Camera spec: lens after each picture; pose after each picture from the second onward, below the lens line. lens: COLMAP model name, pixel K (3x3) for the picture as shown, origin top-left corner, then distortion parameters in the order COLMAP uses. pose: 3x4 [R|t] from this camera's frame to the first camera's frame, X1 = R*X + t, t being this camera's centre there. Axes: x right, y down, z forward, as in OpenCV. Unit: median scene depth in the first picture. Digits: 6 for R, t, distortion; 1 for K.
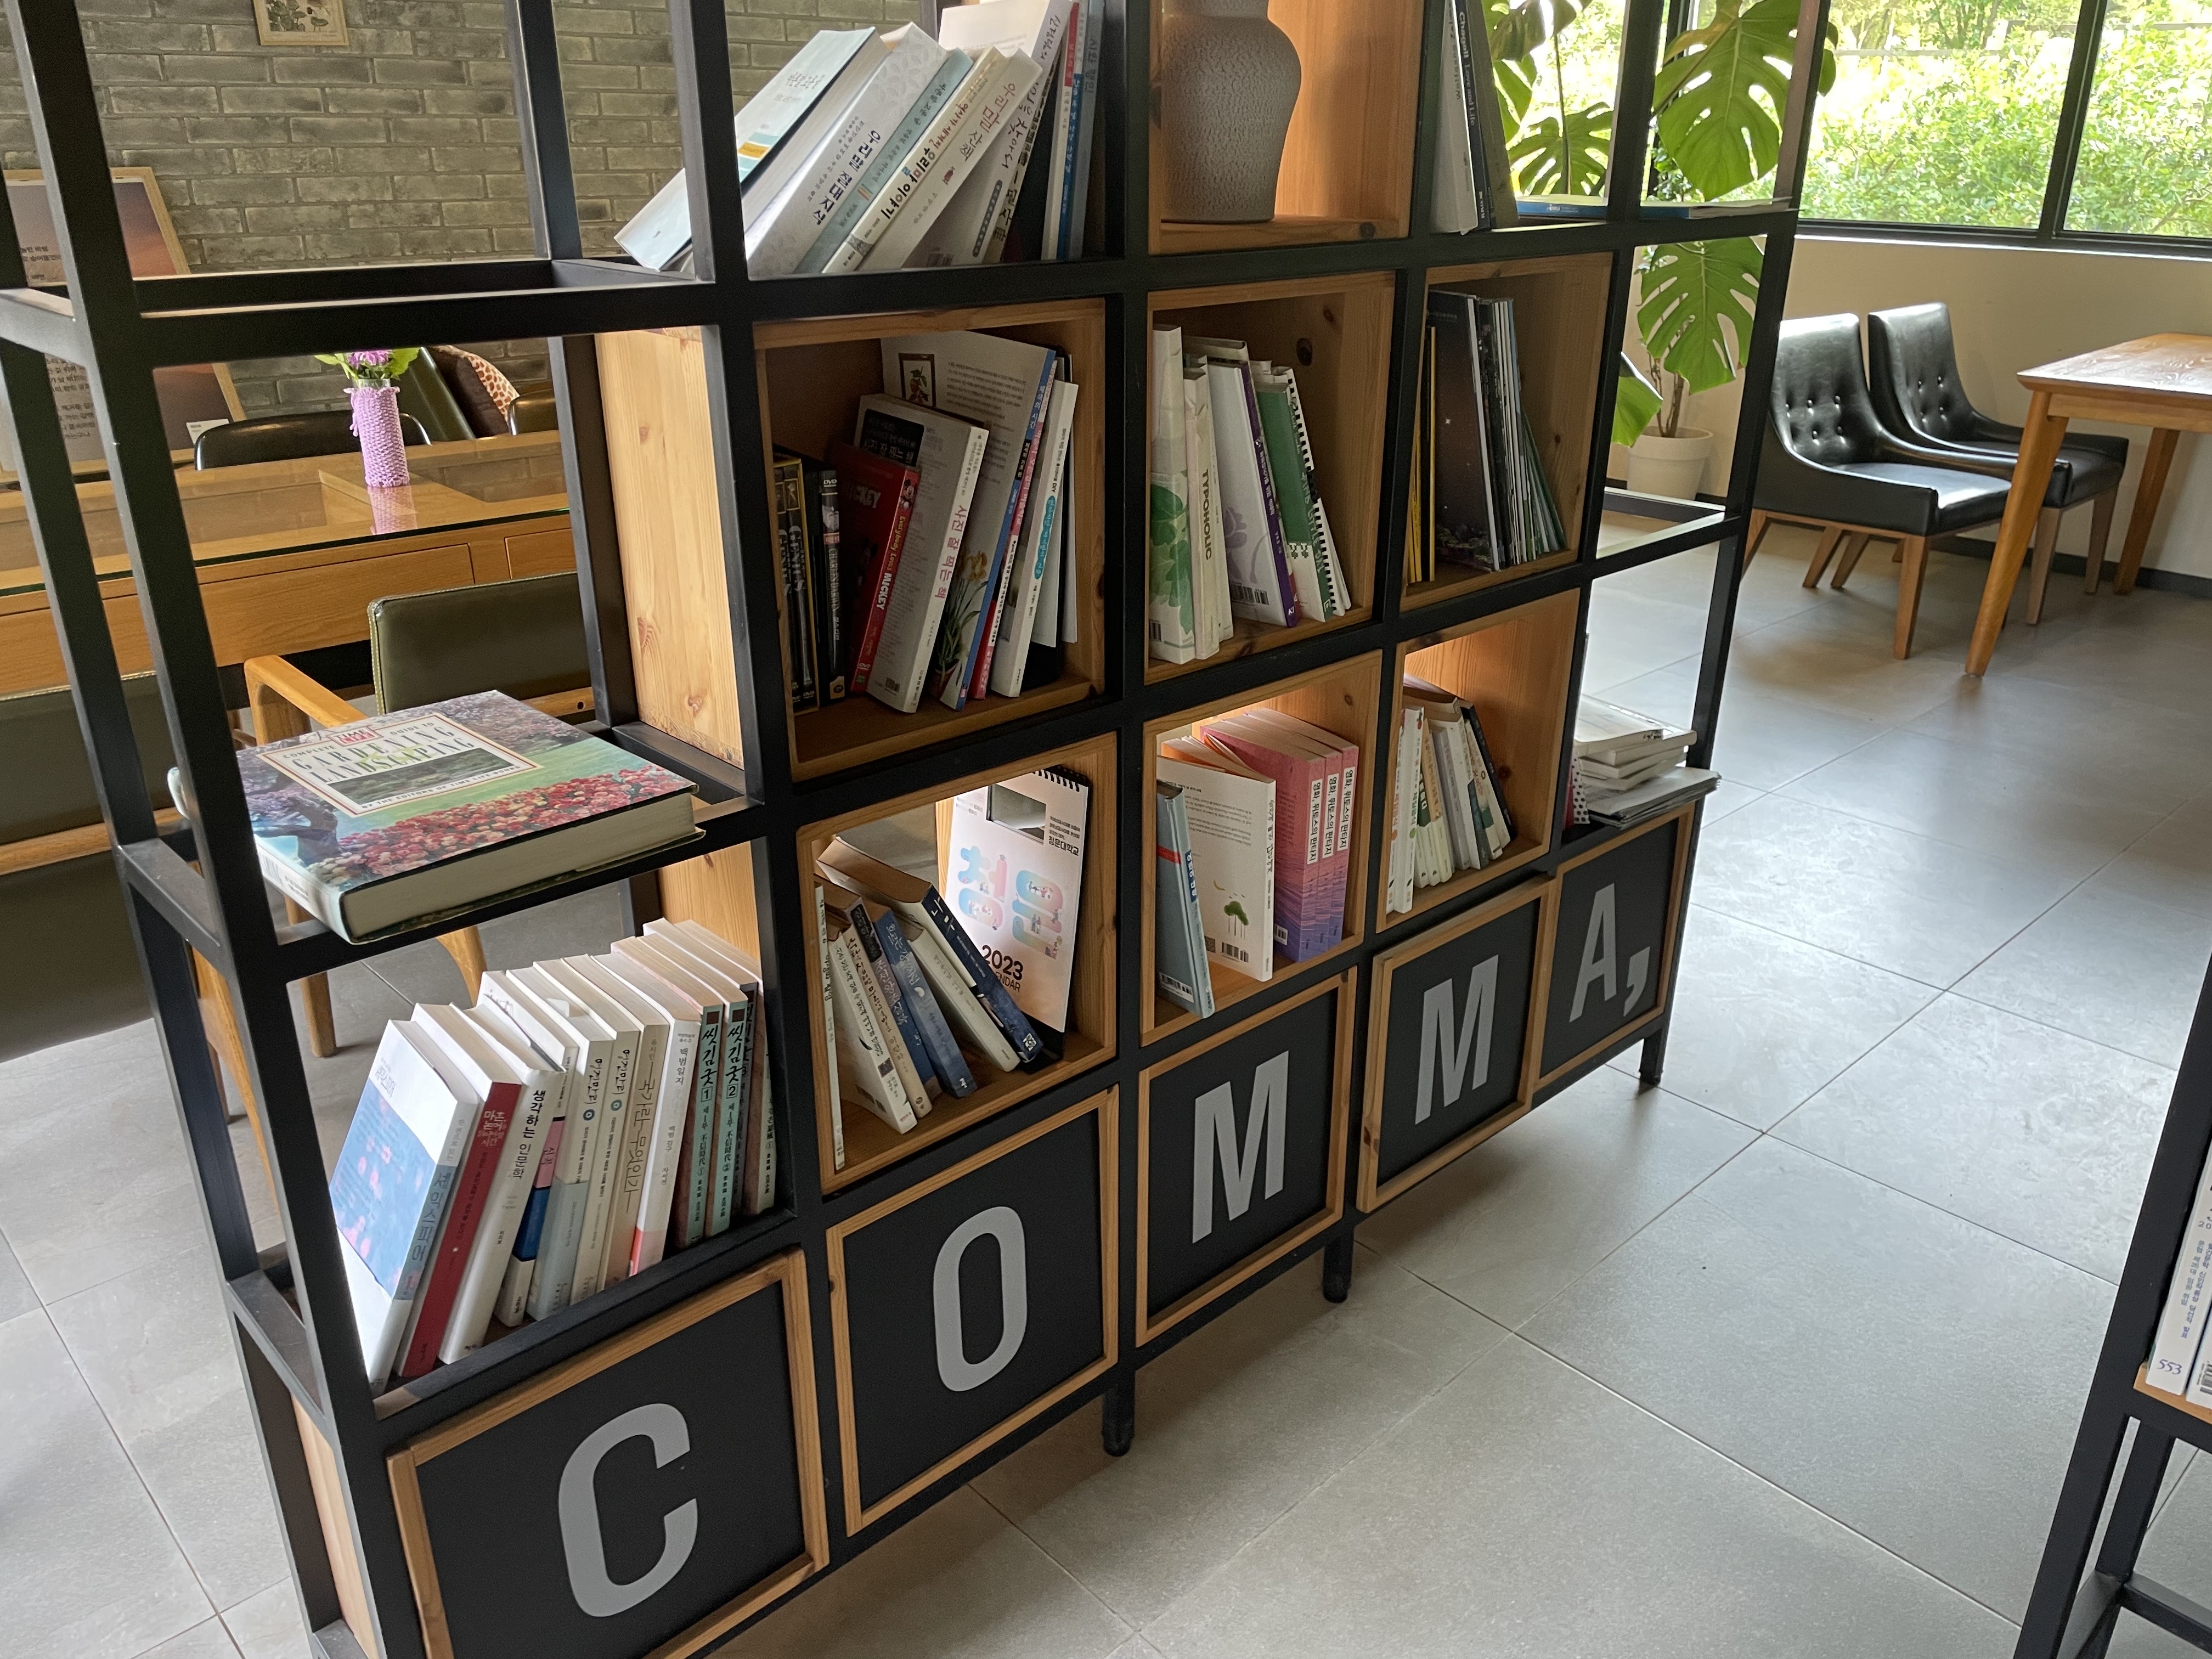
lens RADIAL K [[1665.4, 0, 1142.3], [0, 1665.4, 835.3], [0, 0, 1]] dist [0.083772, -0.102915]
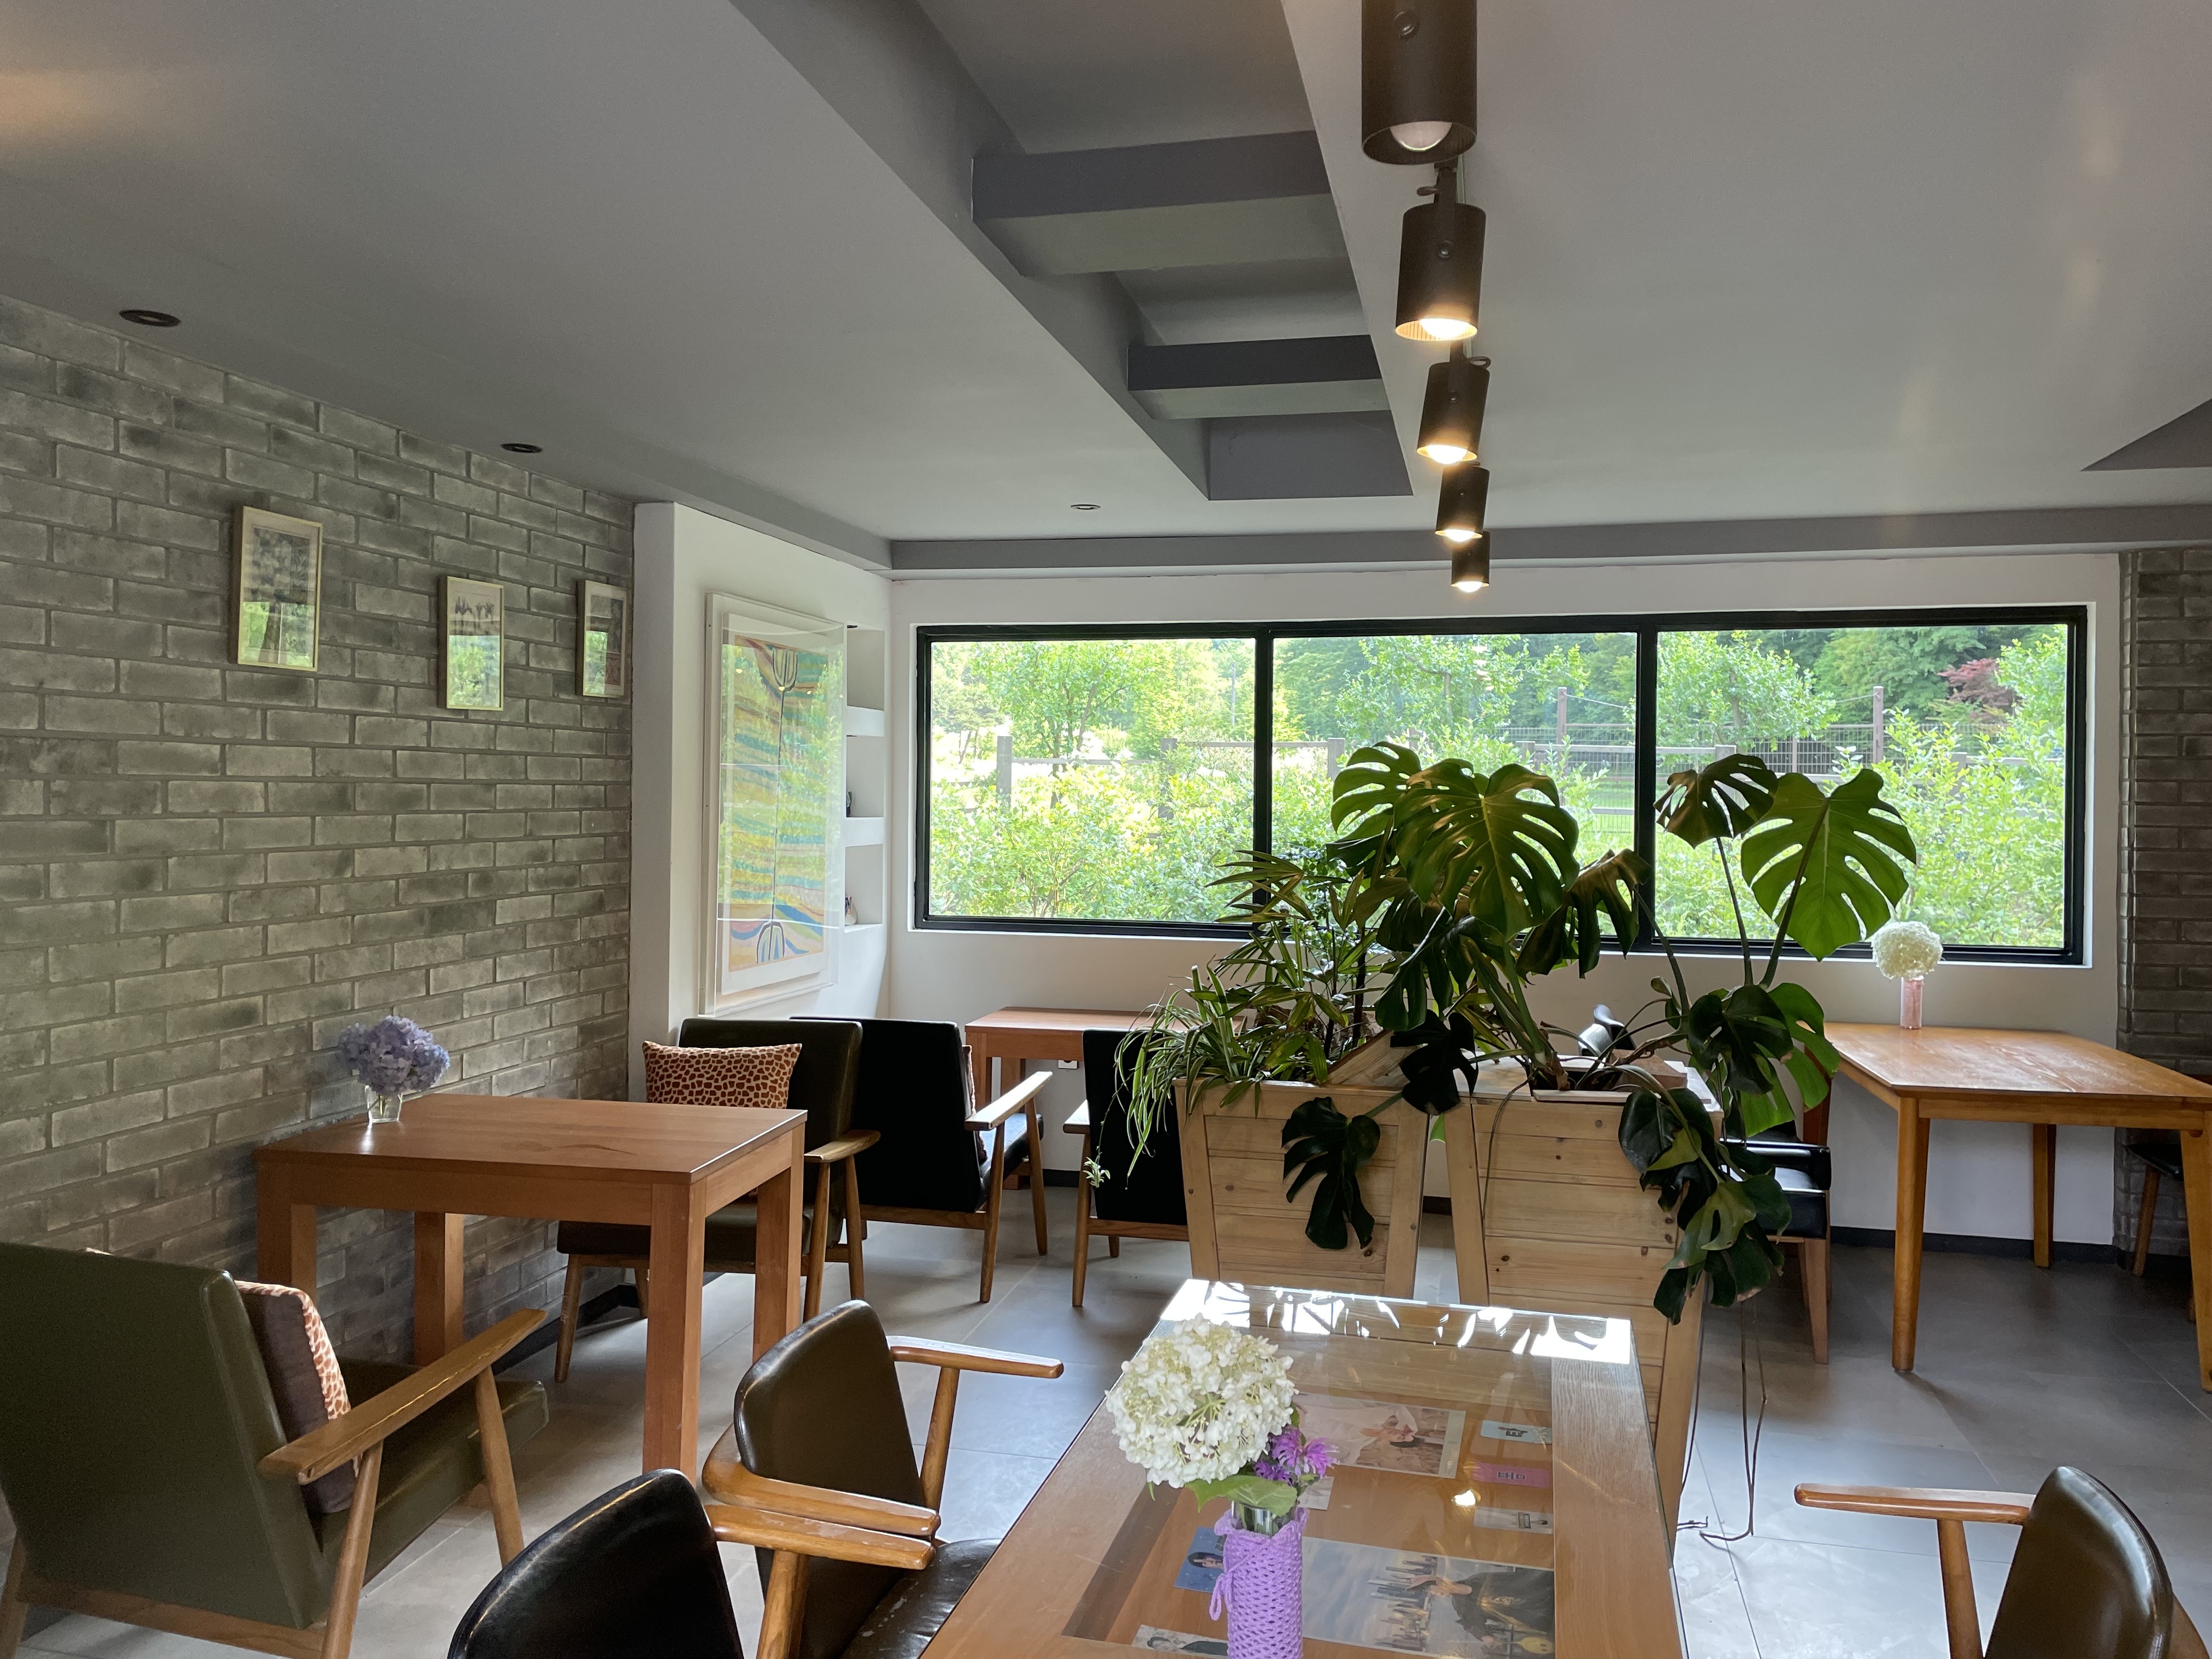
lens RADIAL K [[1665.4, 0, 1109.5], [0, 1665.4, 803.8], [0, 0, 1]] dist [0.083772, -0.102915]
pose [[0.840896, -0.003511, 0.541185, -0.445710], [0.210126, 0.923648, -0.320502, -0.177925], [-0.498739, 0.383226, 0.777430, 0.305894]]
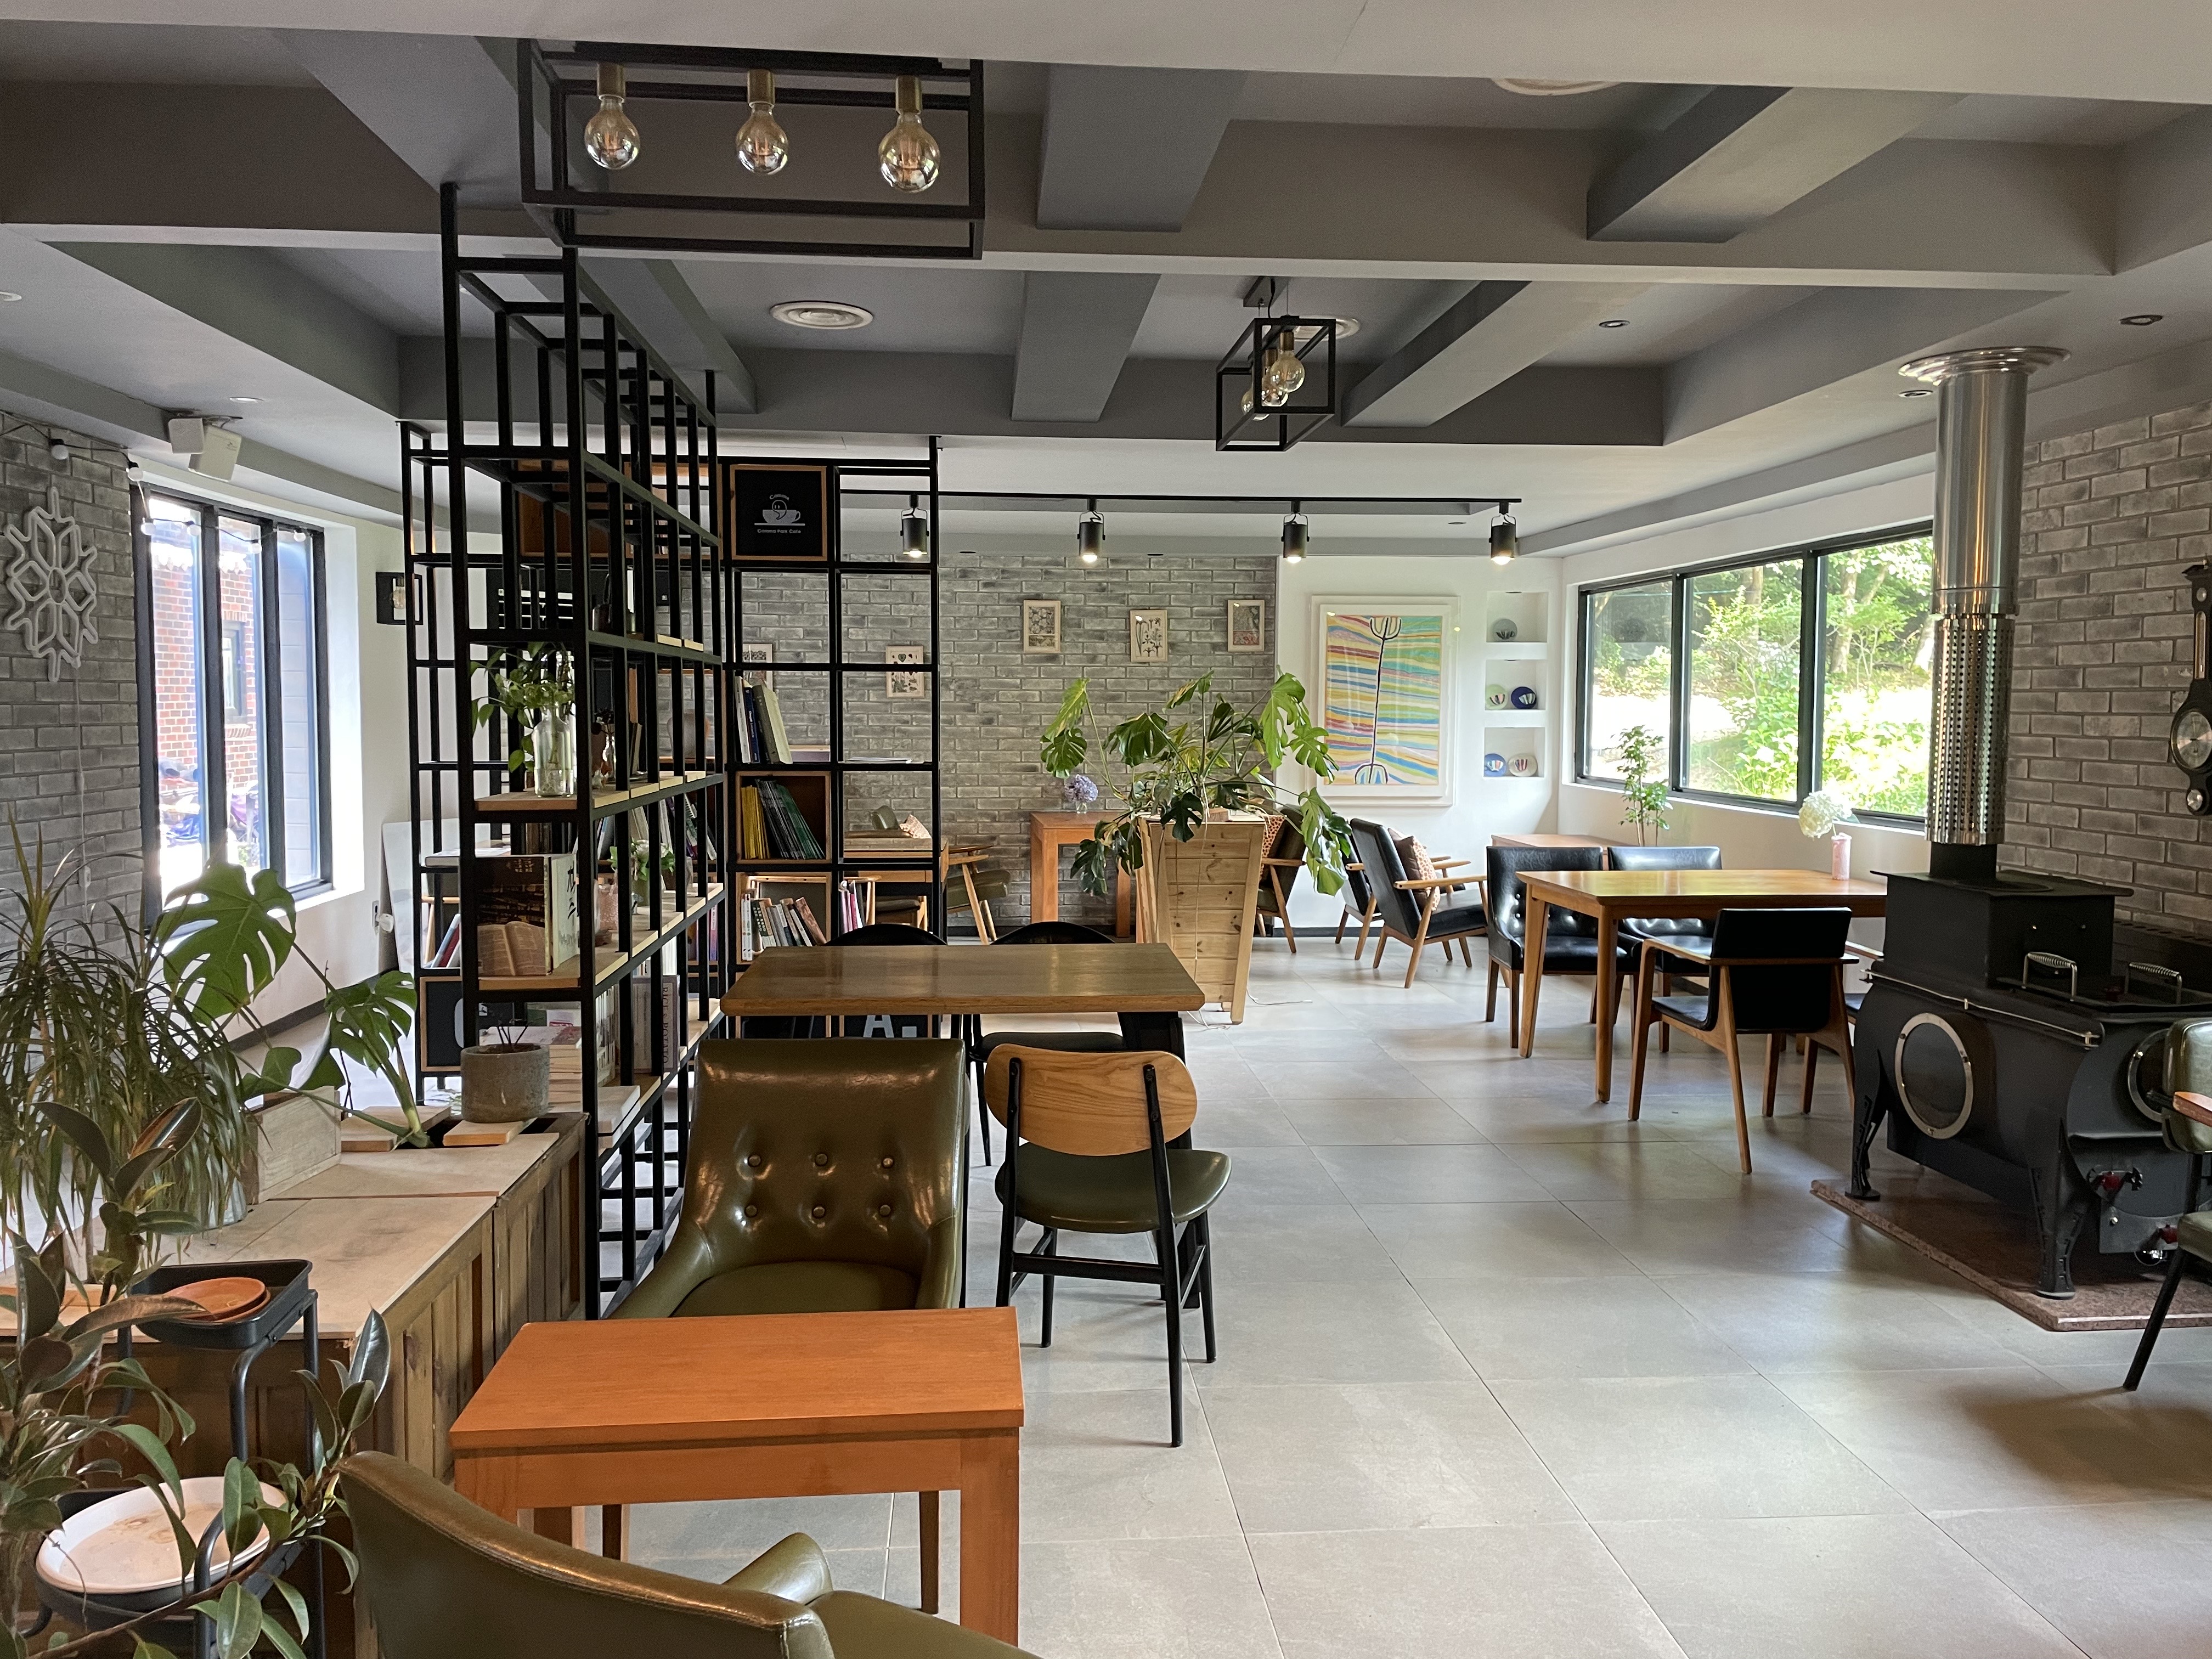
lens RADIAL K [[1665.4, 0, 1112.6], [0, 1665.4, 805.9], [0, 0, 1]] dist [0.083772, -0.102915]
pose [[0.780862, 0.029972, -0.623984, 1.122459], [-0.243053, 0.934724, -0.259262, 0.188498], [0.575482, 0.354109, 0.737175, -0.452977]]
